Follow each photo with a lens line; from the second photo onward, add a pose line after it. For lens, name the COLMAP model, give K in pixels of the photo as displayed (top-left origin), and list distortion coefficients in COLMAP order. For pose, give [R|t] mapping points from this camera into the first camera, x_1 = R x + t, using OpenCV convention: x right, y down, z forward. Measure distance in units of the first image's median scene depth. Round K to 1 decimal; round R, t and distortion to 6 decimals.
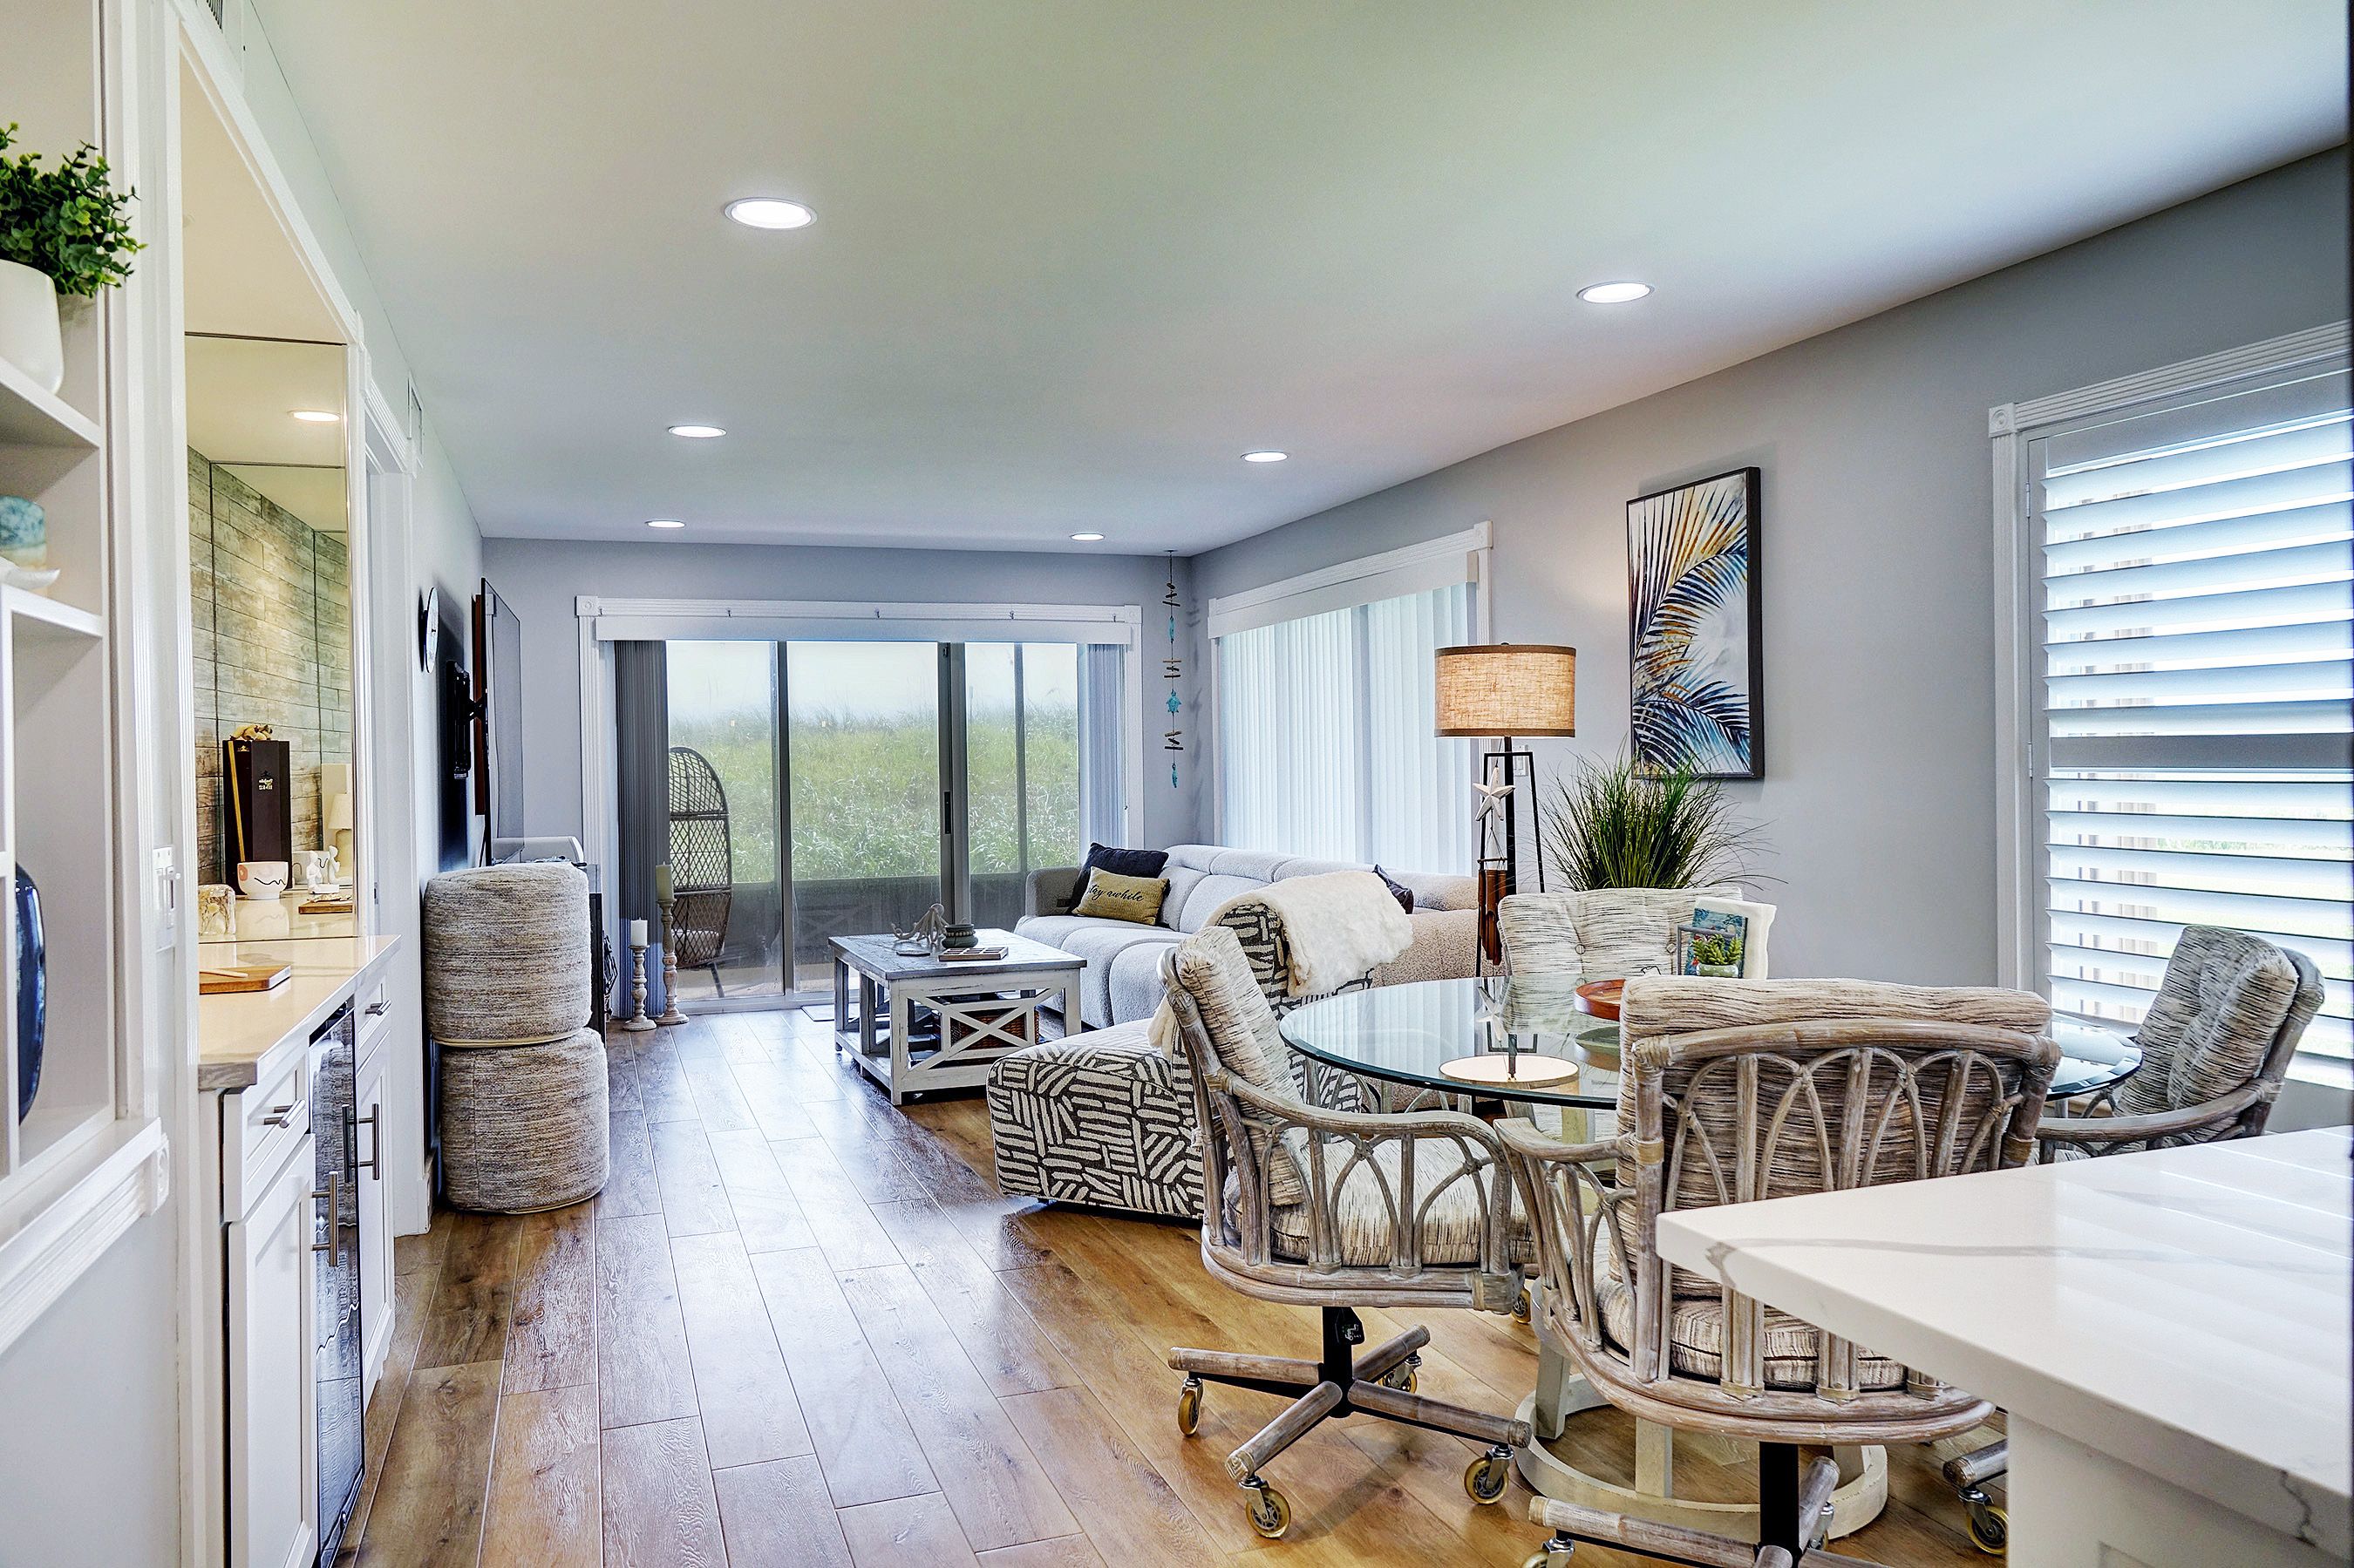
lens RADIAL K [[1616.3, 0, 1177.0], [0, 1616.3, 784.0], [0, 0, 1]] dist [-0.002200, 0.000249]
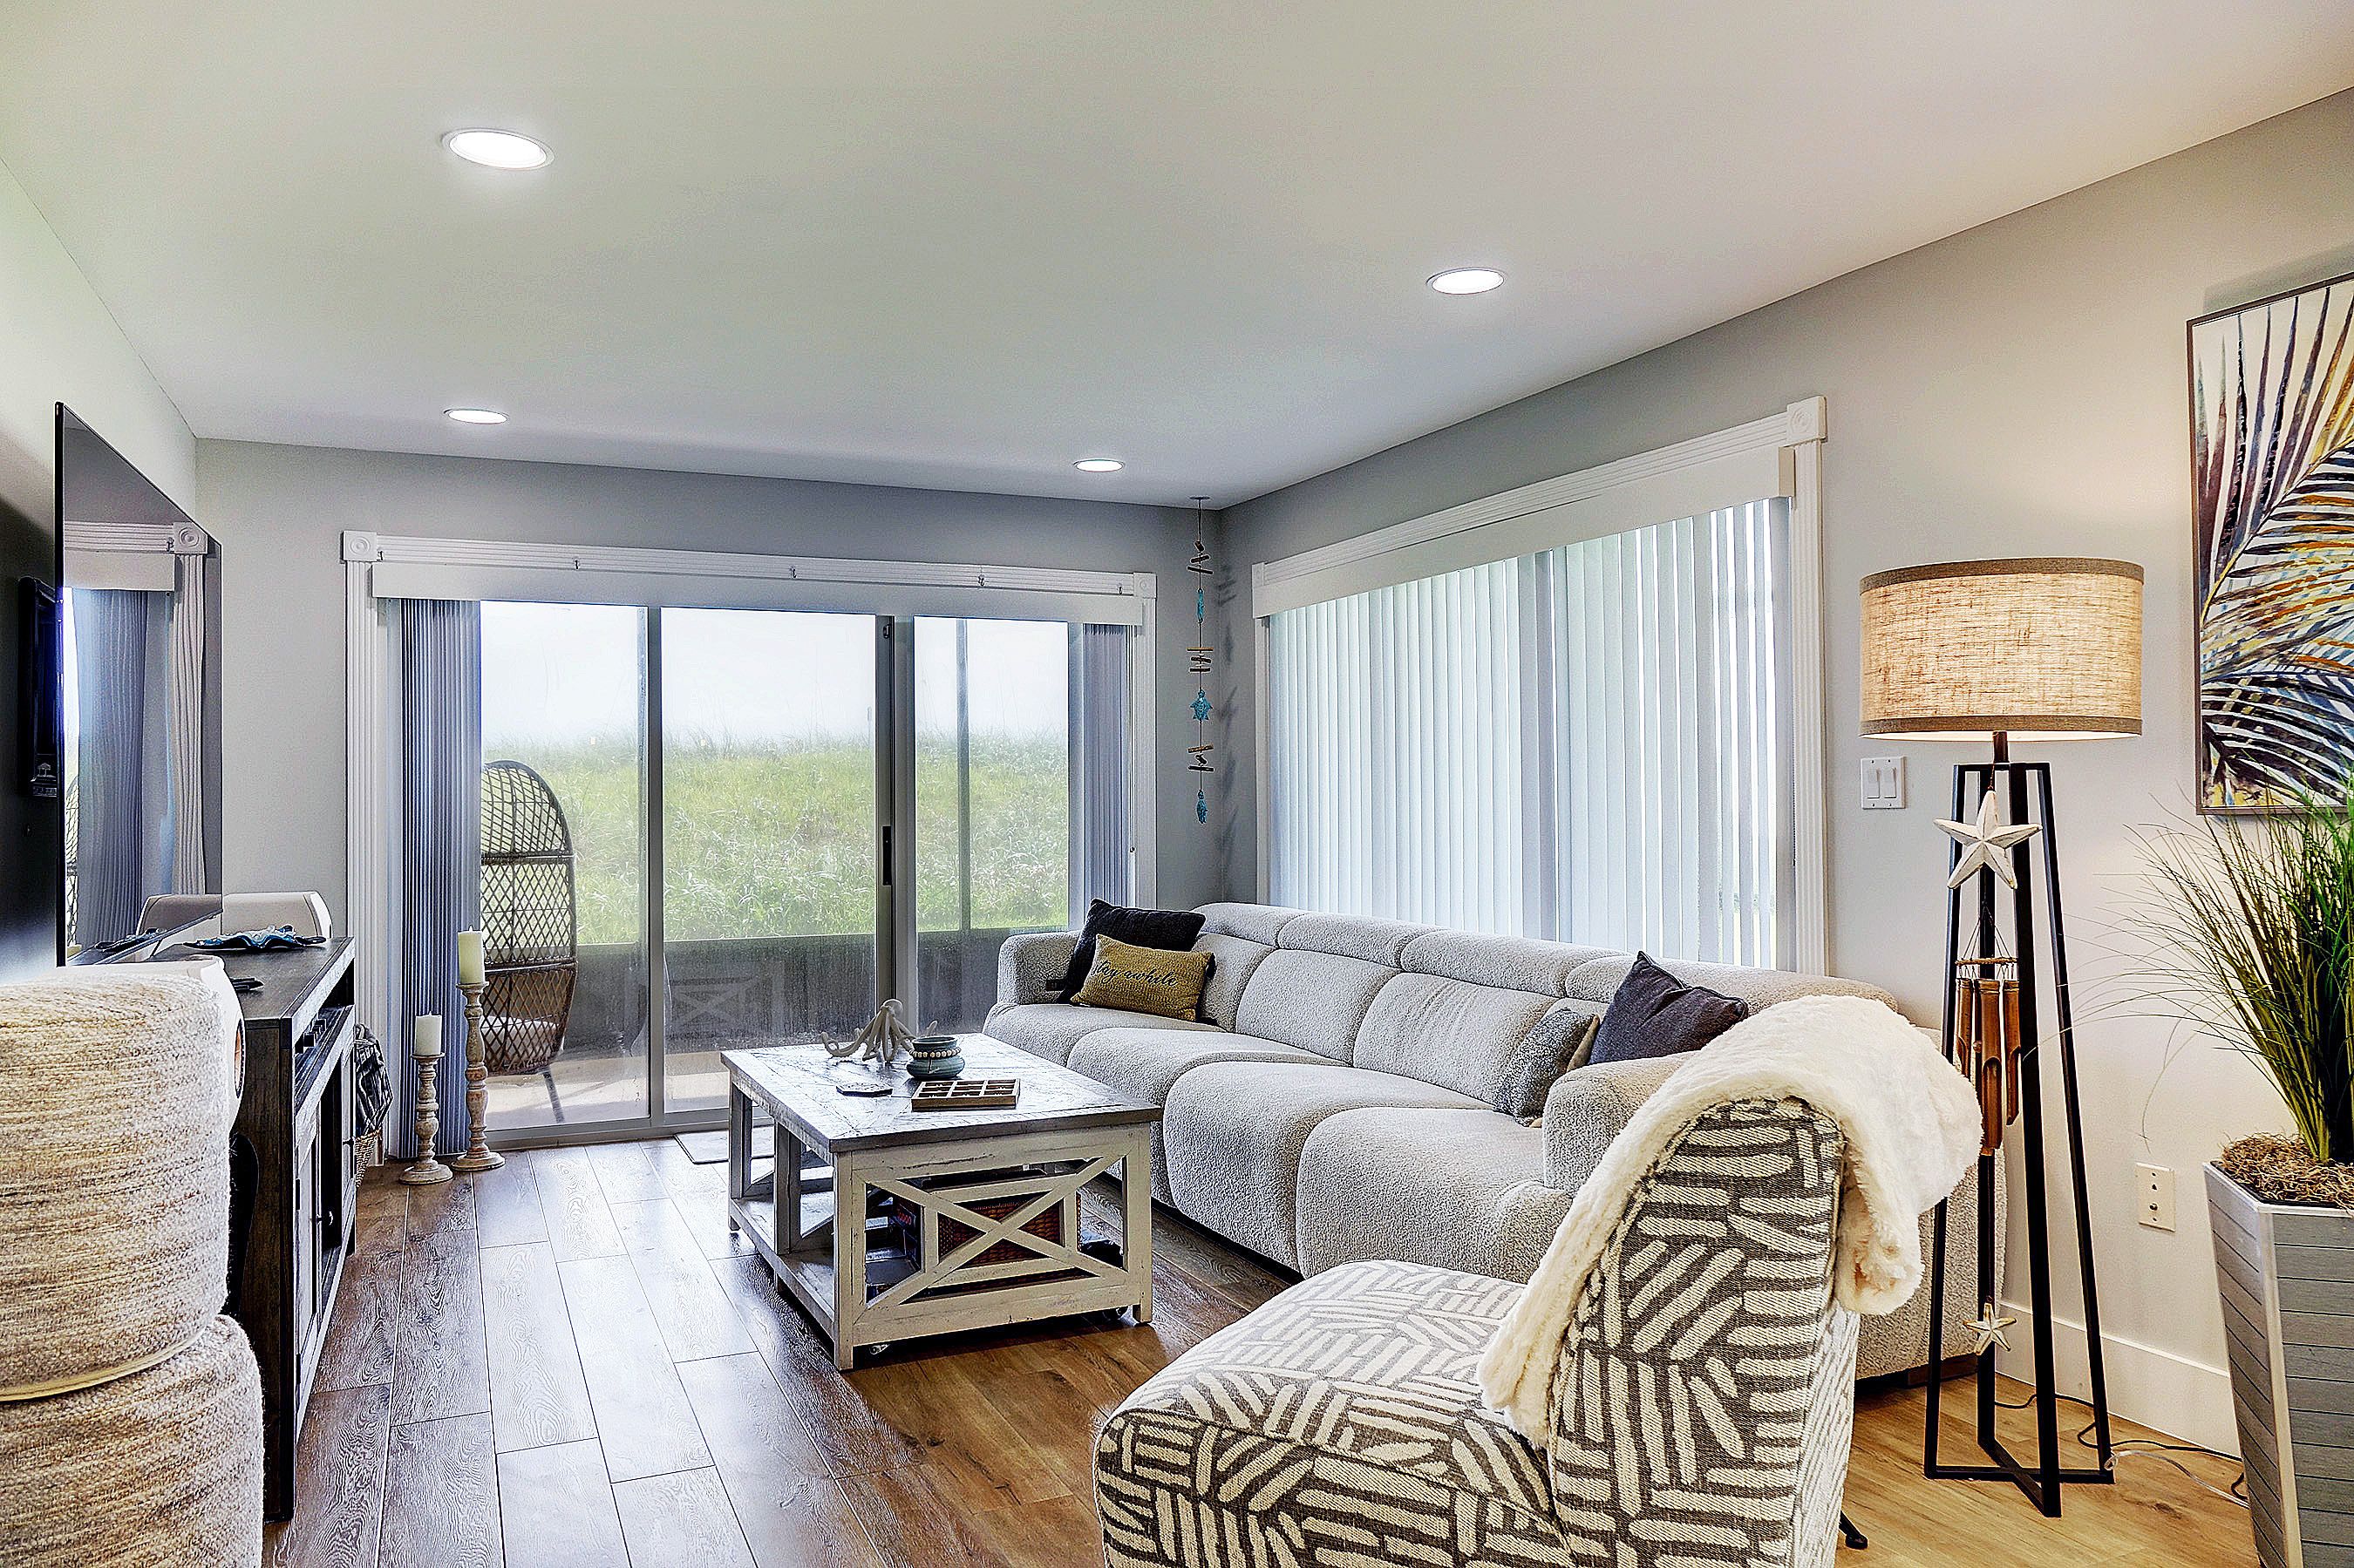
lens RADIAL K [[1652.8, 0, 1177.0], [0, 1652.8, 784.0], [0, 0, 1]] dist [0.006993, -0.001222]
pose [[0.997677, 0.009781, 0.067419, -0.086240], [-0.008313, 0.999723, -0.022013, 0.001554], [-0.067616, 0.021401, 0.997482, 0.354460]]
